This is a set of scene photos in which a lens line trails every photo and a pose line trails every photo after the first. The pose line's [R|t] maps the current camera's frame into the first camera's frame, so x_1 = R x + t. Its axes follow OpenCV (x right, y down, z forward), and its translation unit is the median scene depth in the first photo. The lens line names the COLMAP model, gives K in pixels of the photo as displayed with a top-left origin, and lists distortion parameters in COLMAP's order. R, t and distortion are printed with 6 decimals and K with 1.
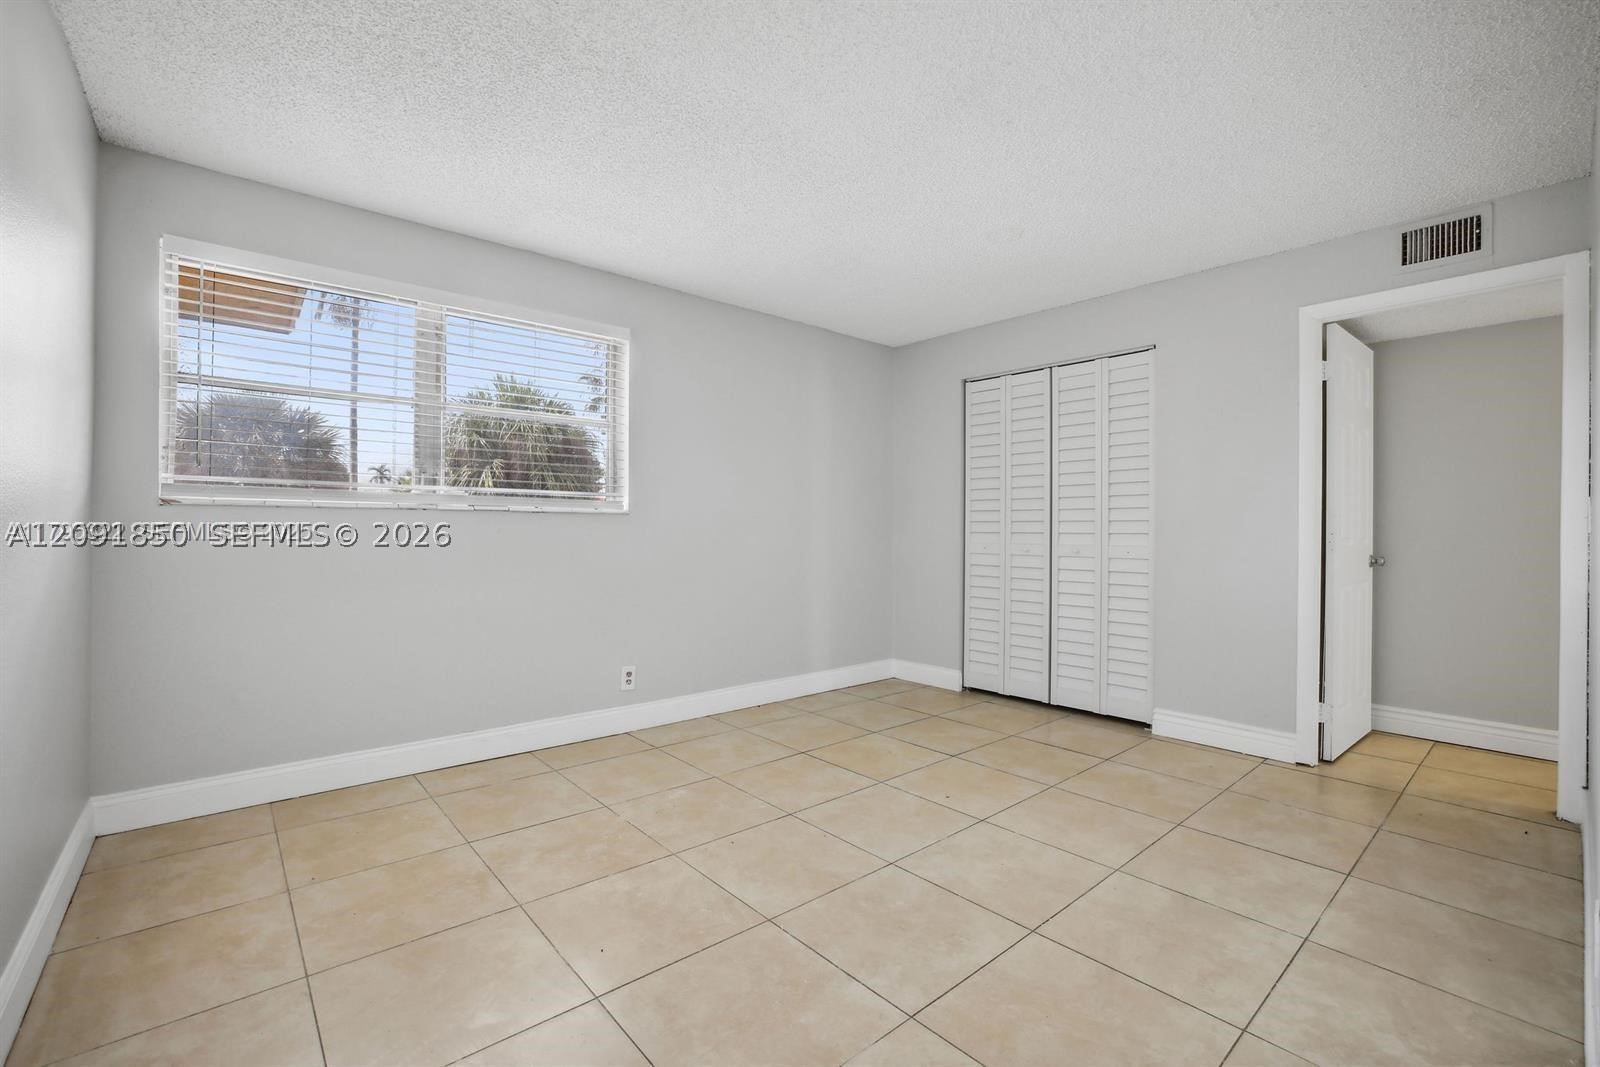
lens RADIAL K [[723.5, 0, 781.1], [0, 723.5, 525.2], [0, 0, 1]] dist [-0.041570, 0.012508]
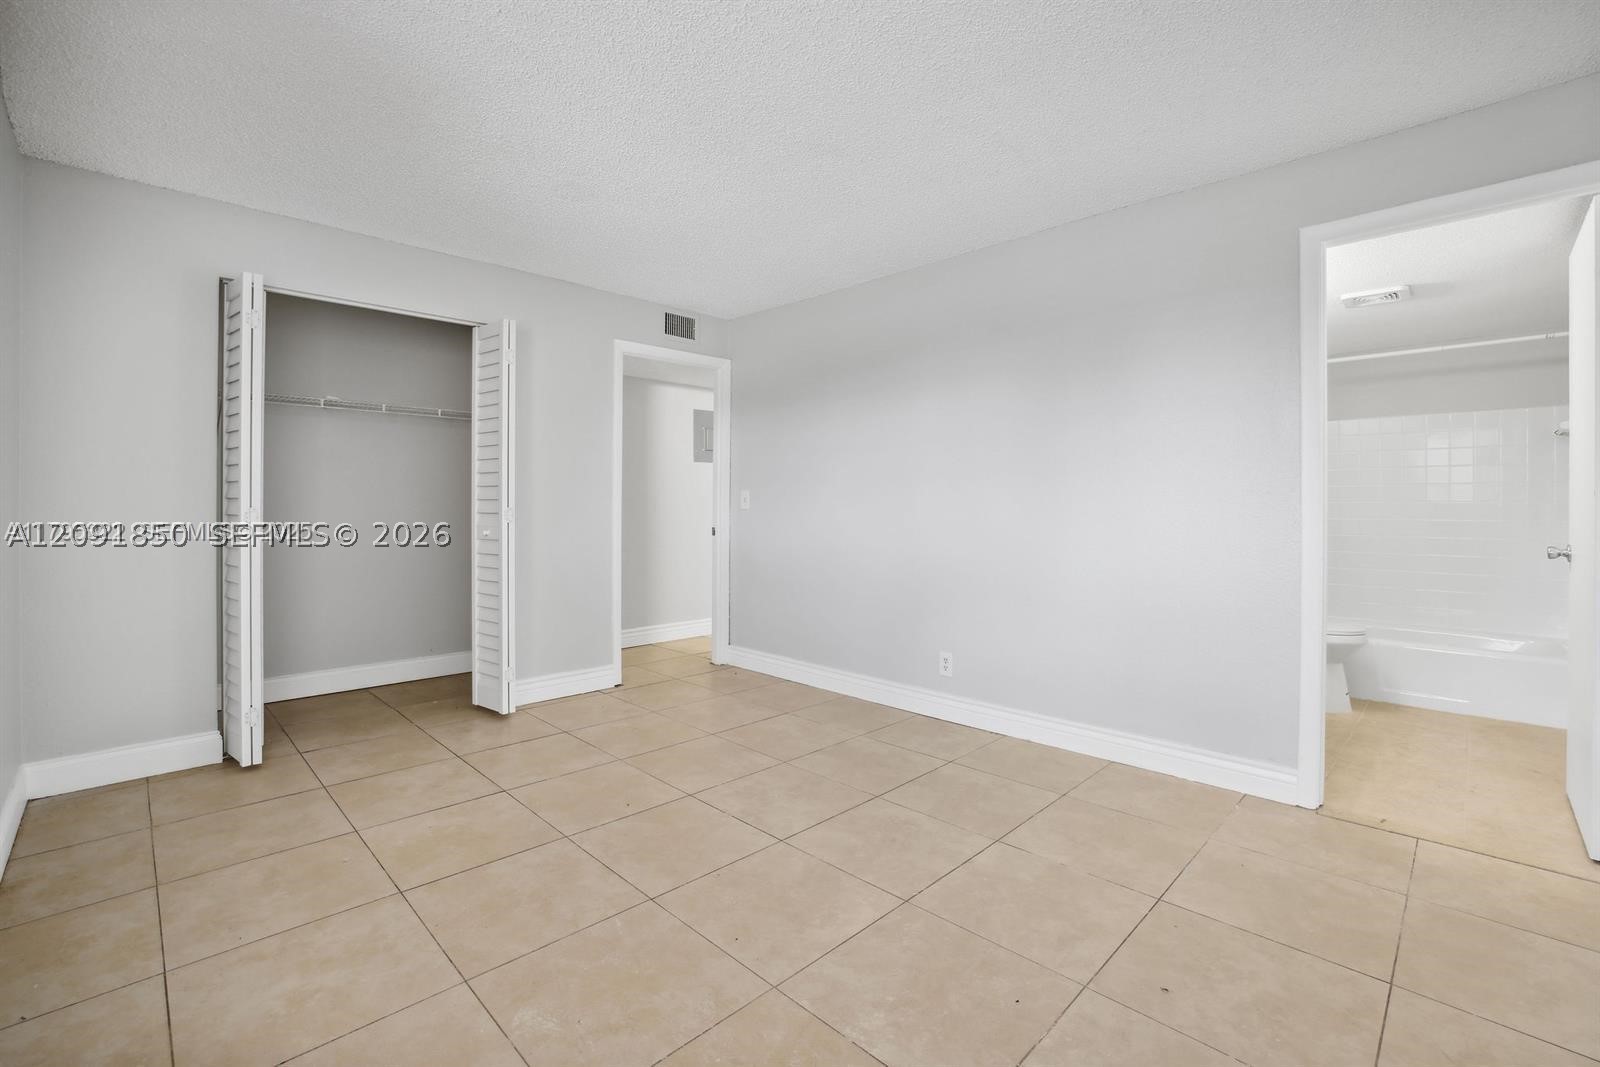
lens RADIAL K [[723.5, 0, 781.1], [0, 723.5, 525.2], [0, 0, 1]] dist [-0.041570, 0.012508]
pose [[-0.085131, -0.033957, 0.995791, -0.669311], [0.000821, 0.999416, 0.034151, -0.010906], [-0.996369, 0.003725, -0.085053, 0.852055]]
